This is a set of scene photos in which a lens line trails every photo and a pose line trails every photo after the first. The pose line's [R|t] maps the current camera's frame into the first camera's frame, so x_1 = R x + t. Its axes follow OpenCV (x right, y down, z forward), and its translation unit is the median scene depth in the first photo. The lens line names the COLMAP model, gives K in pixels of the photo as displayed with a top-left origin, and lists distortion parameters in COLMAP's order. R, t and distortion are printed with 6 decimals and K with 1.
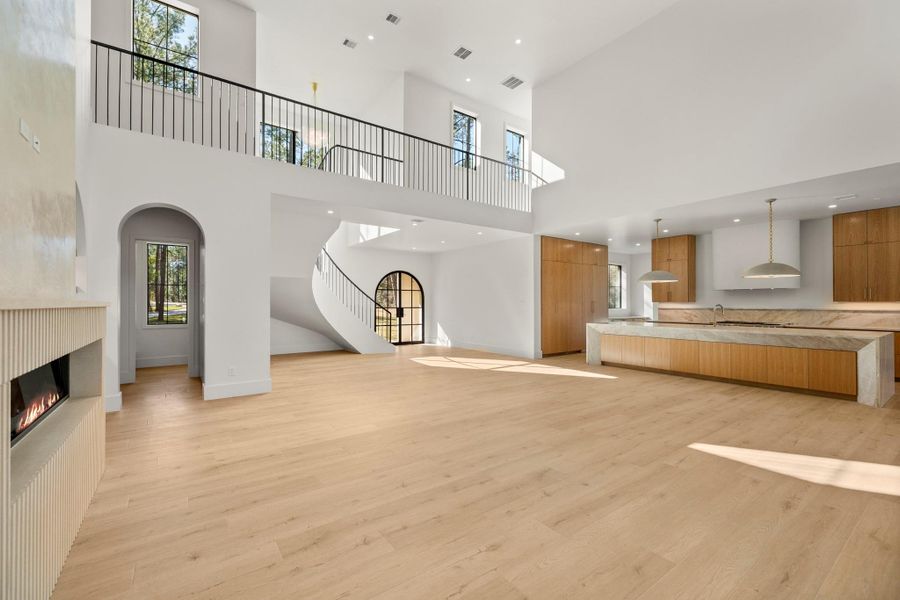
lens RADIAL K [[375.6, 0, 454.0], [0, 375.6, 300.3], [0, 0, 1]] dist [0.002158, 0.000141]
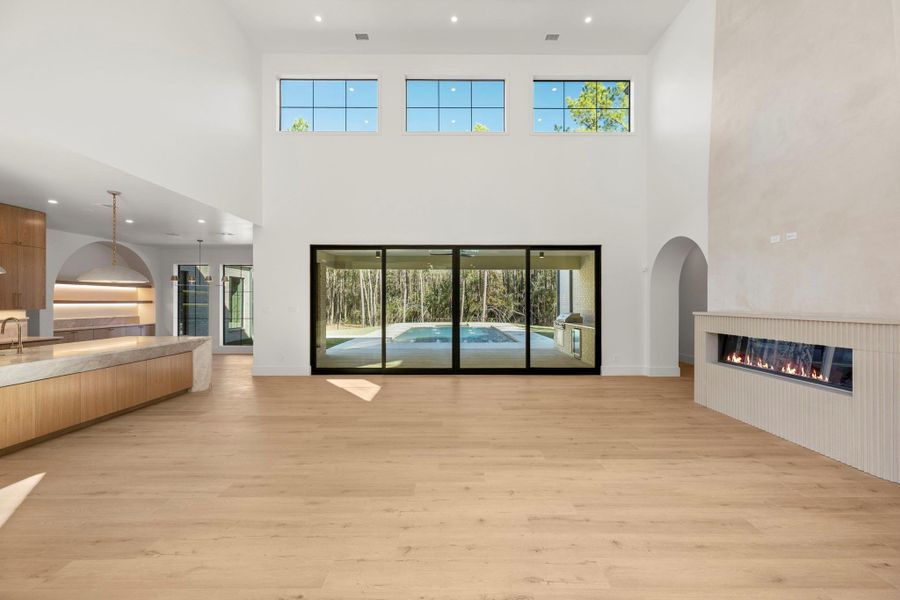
lens RADIAL K [[375.6, 0, 454.0], [0, 375.6, 300.3], [0, 0, 1]] dist [0.002158, 0.000141]
pose [[-0.810713, 0.003310, 0.585434, -0.418741], [-0.004578, 0.999918, -0.011993, -0.022008], [-0.585425, -0.012403, -0.810631, 1.841214]]
